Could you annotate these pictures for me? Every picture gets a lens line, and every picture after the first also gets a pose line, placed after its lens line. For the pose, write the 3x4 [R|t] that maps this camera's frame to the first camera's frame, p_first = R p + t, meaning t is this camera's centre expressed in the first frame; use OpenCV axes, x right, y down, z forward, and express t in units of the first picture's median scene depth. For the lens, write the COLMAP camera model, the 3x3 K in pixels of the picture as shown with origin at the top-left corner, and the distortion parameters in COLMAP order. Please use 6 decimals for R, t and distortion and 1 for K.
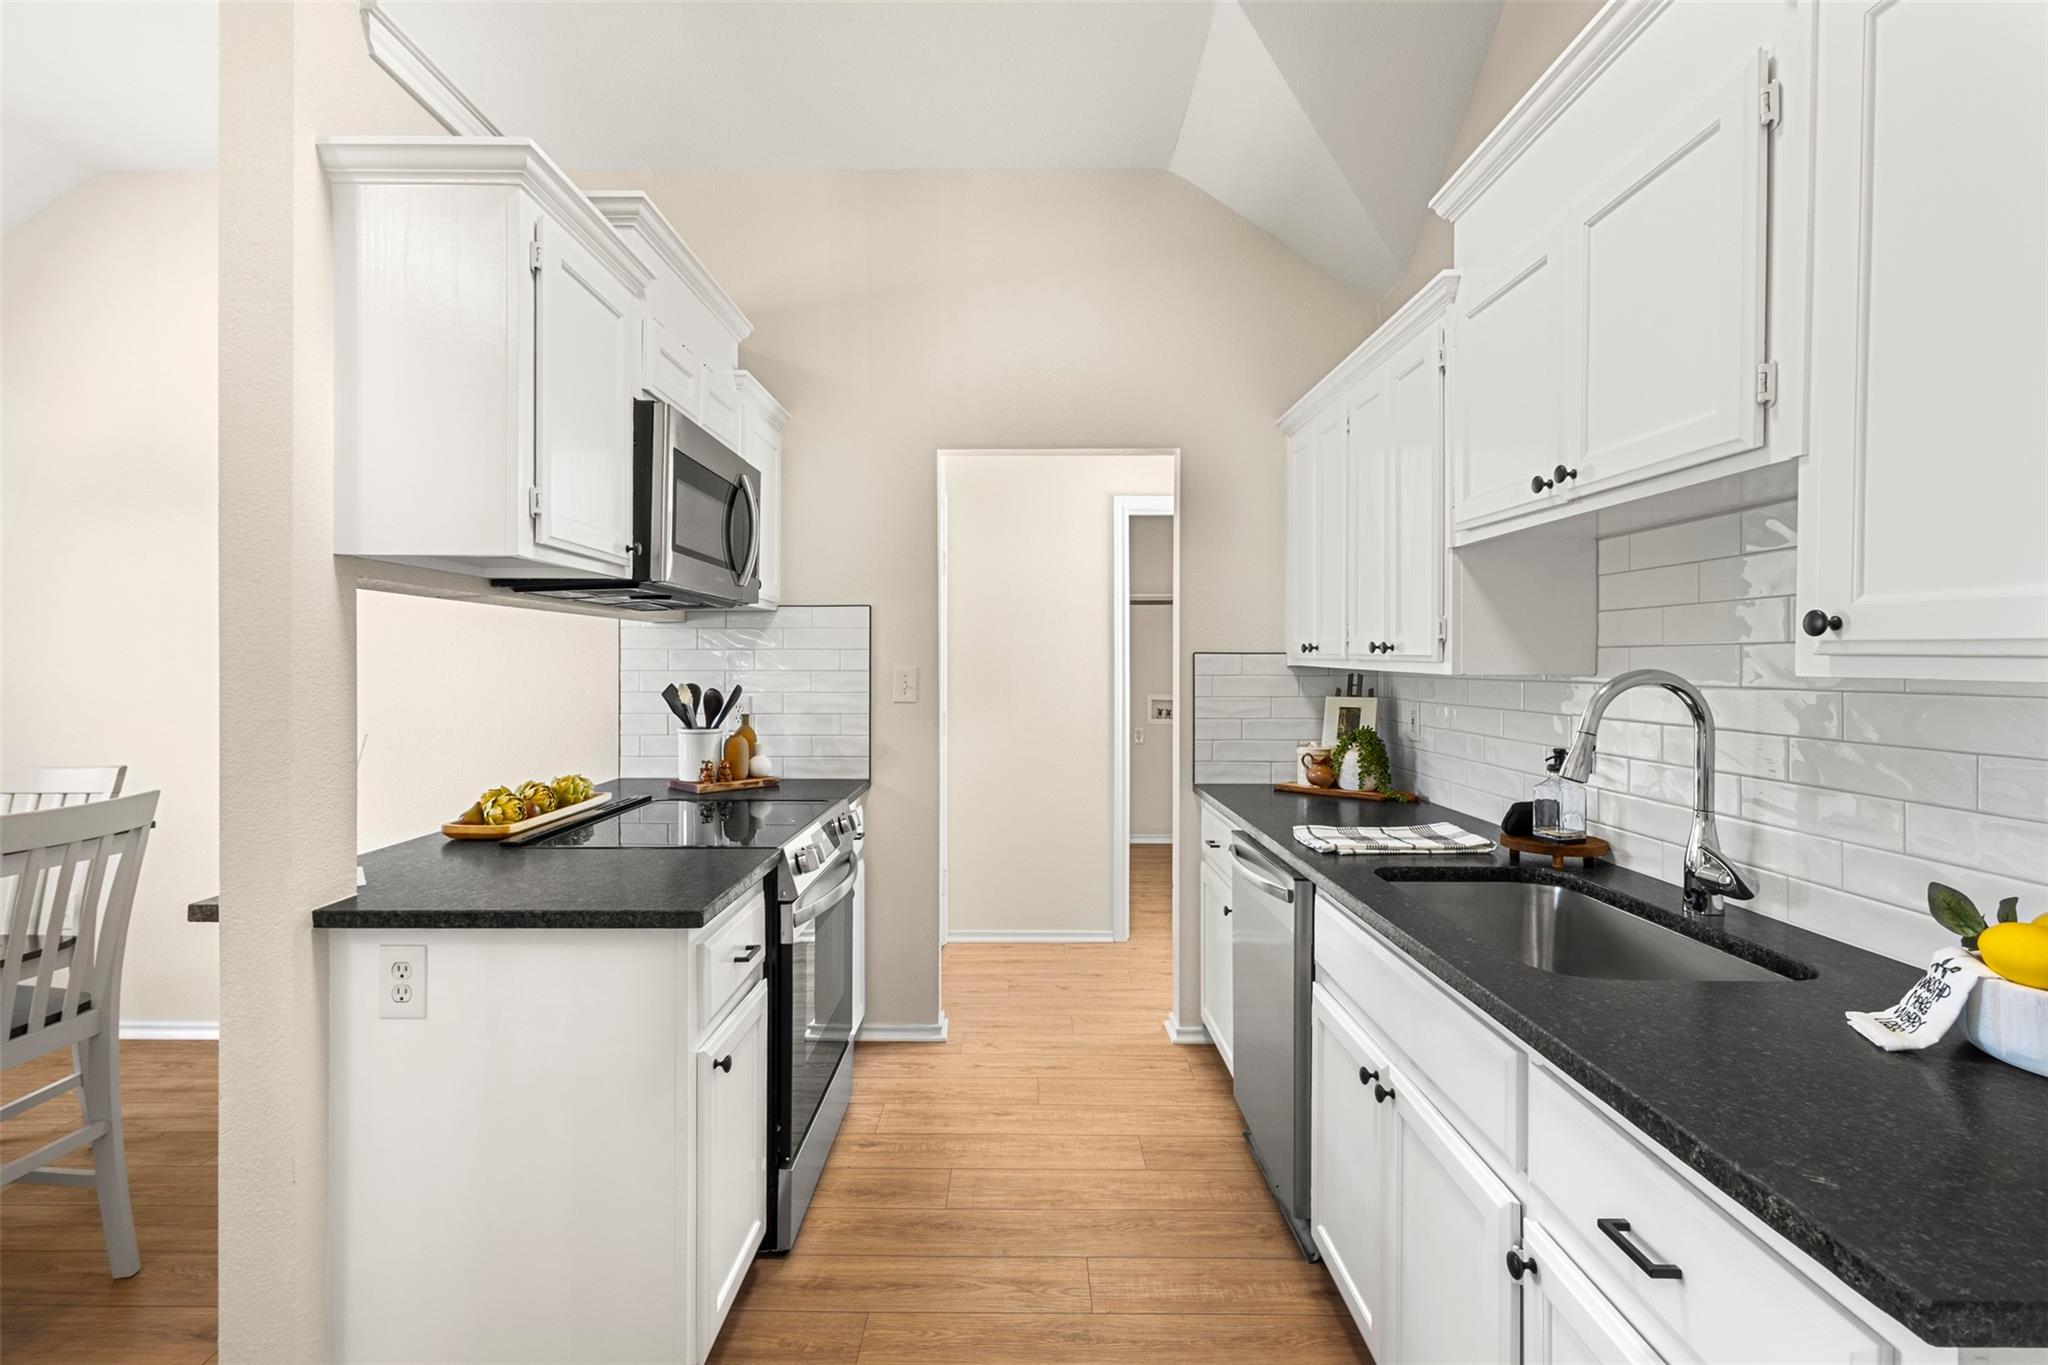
lens RADIAL K [[944.9, 0, 1014.6], [0, 944.9, 668.7], [0, 0, 1]] dist [0.004255, 0.000246]
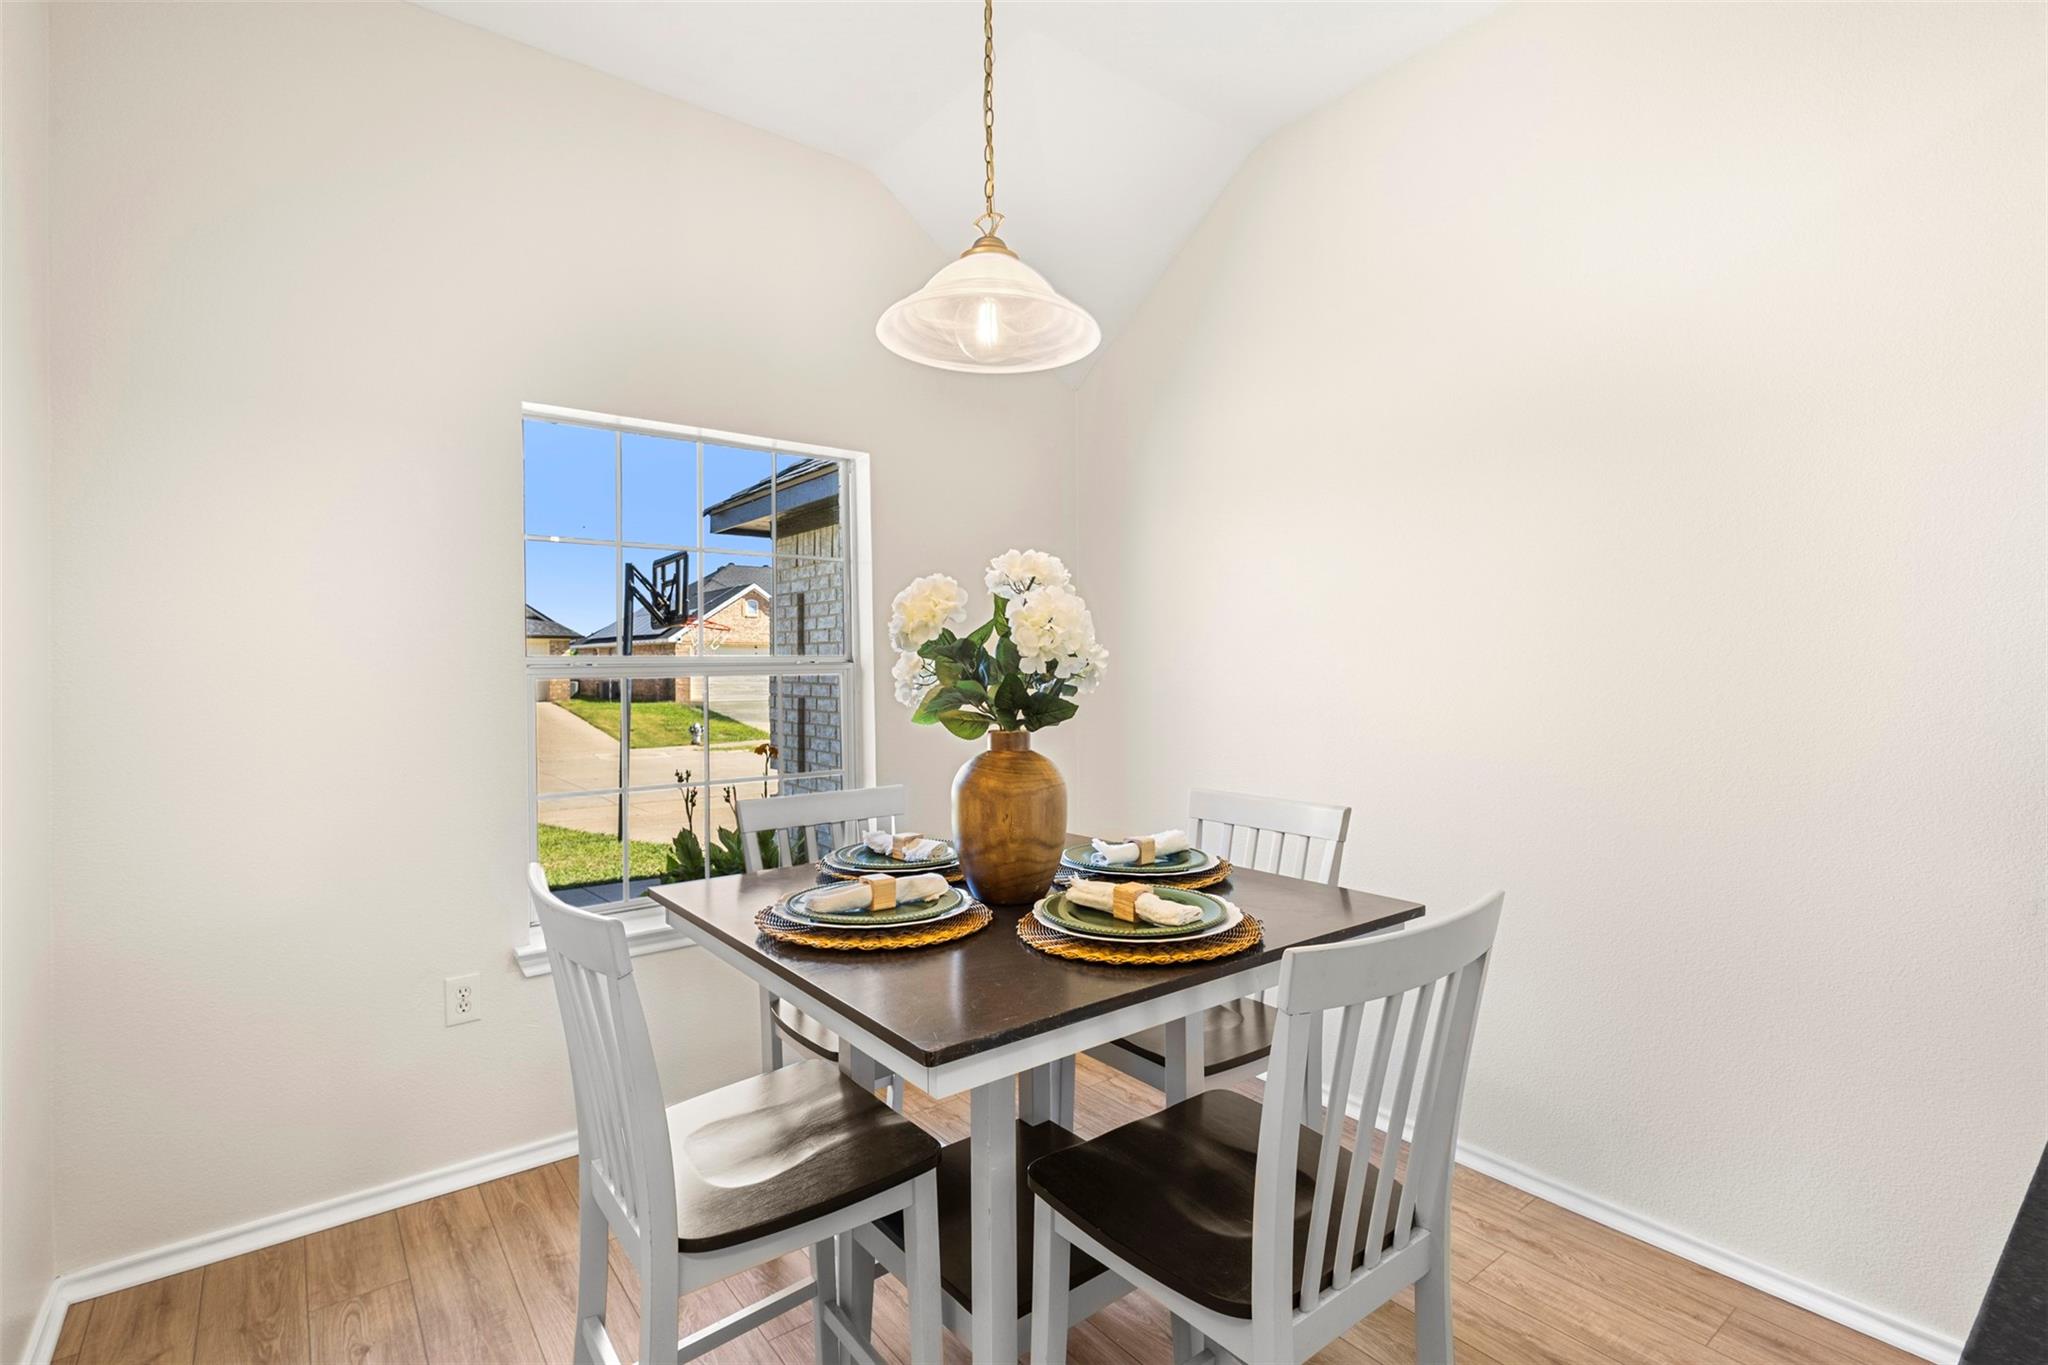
lens RADIAL K [[944.9, 0, 1014.6], [0, 944.9, 668.7], [0, 0, 1]] dist [0.004255, 0.000246]
pose [[0.618671, -0.003945, -0.785640, -0.573814], [0.001490, 0.999991, -0.003848, -0.010773], [0.785649, 0.001210, 0.618672, 0.354594]]
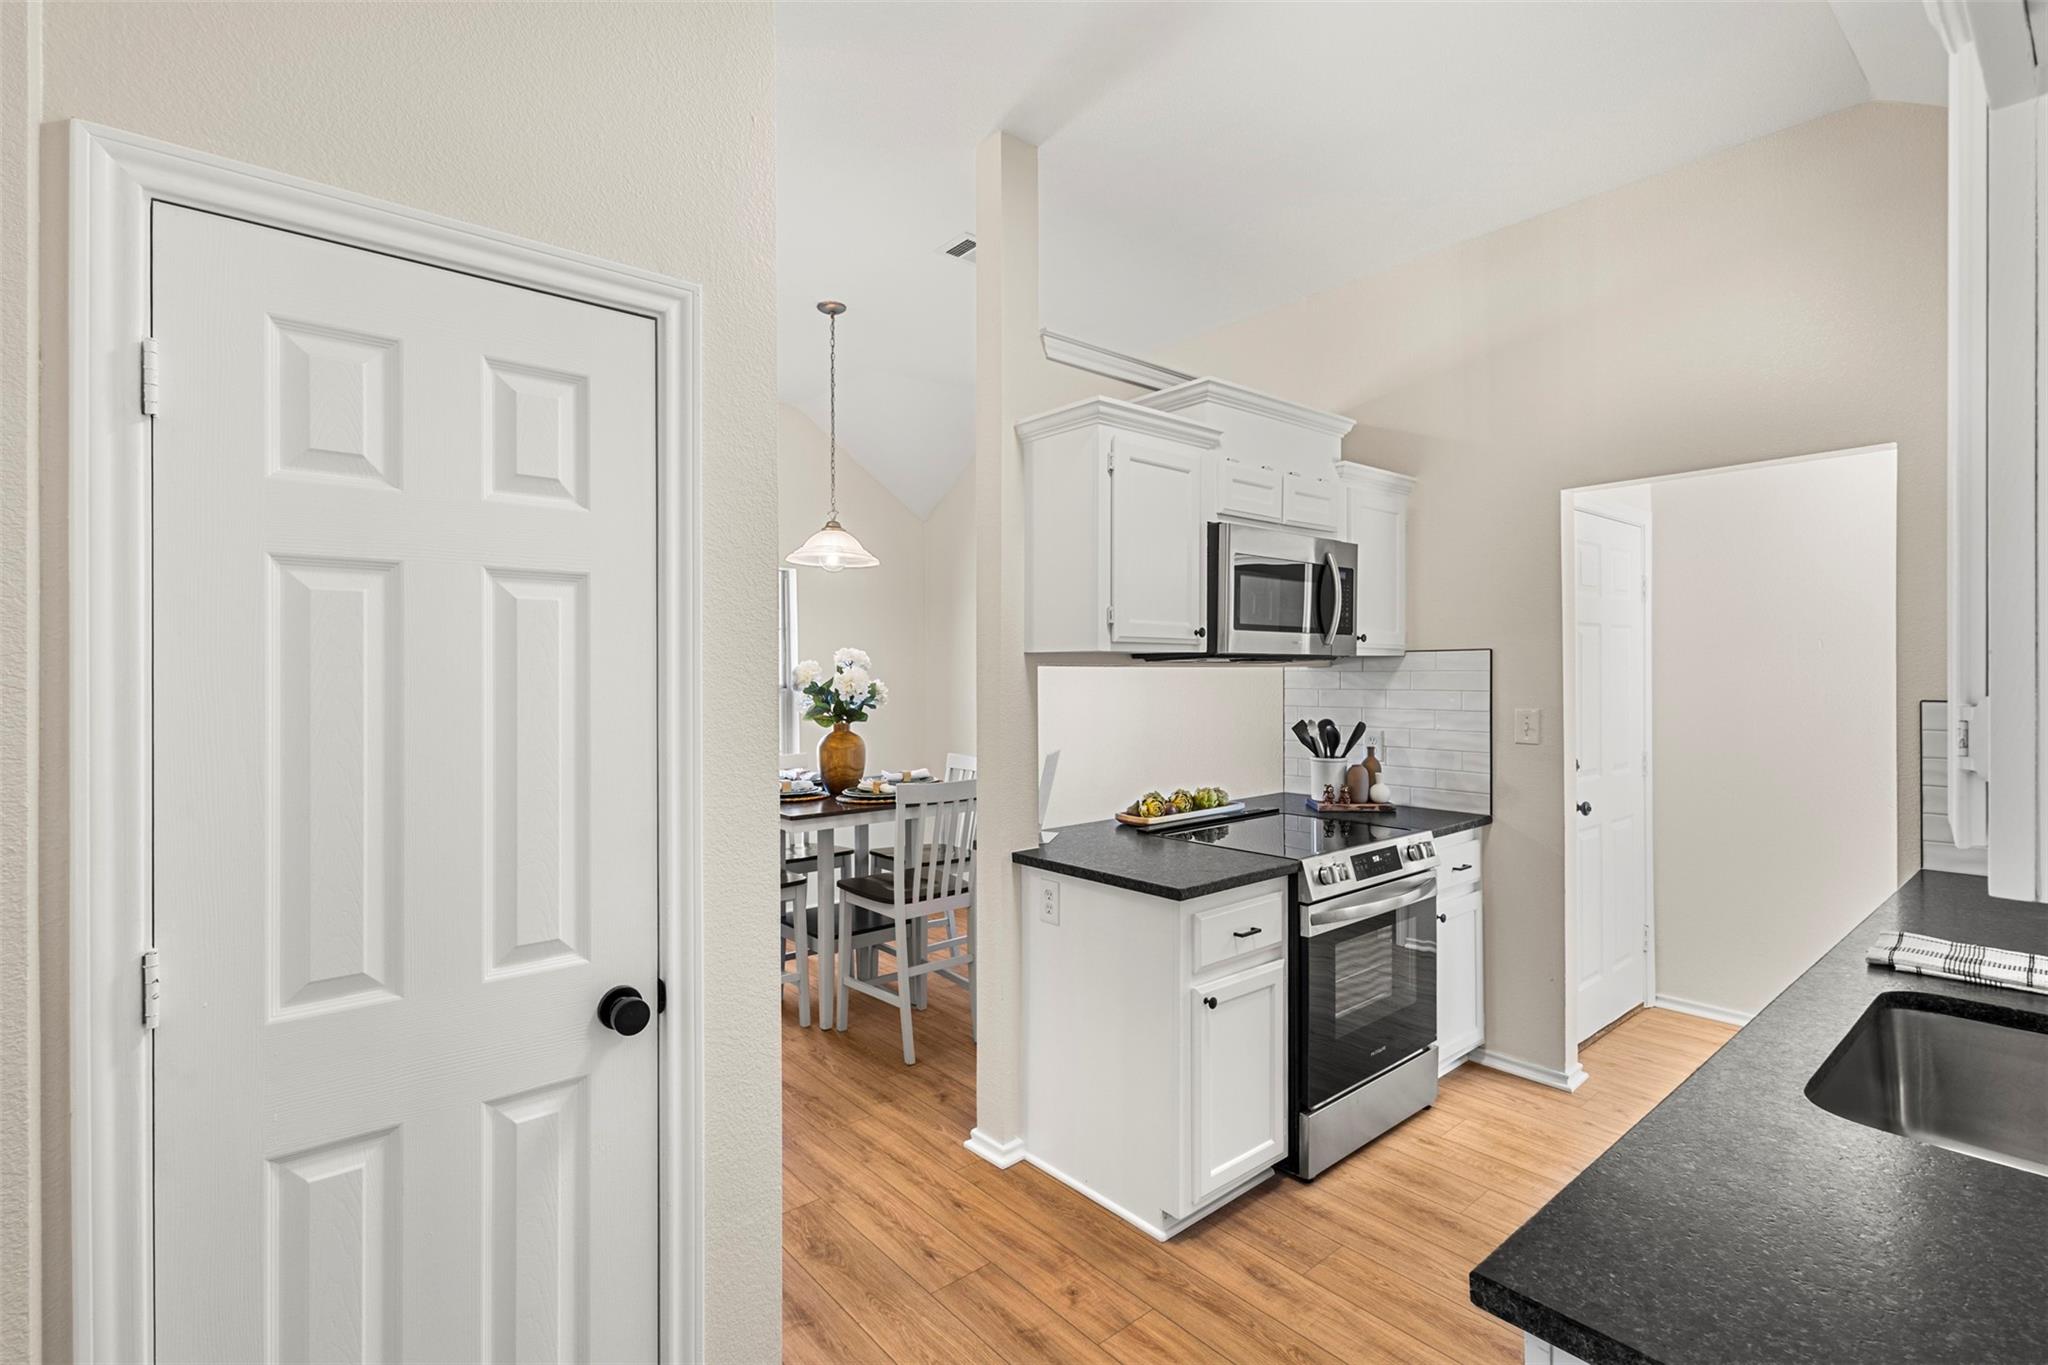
lens RADIAL K [[944.9, 0, 1014.6], [0, 944.9, 668.7], [0, 0, 1]] dist [0.004255, 0.000246]
pose [[0.648347, -0.006484, -0.761317, 0.439550], [0.001773, 0.999974, -0.007006, -0.056535], [0.761343, 0.003192, 0.648342, -0.112424]]
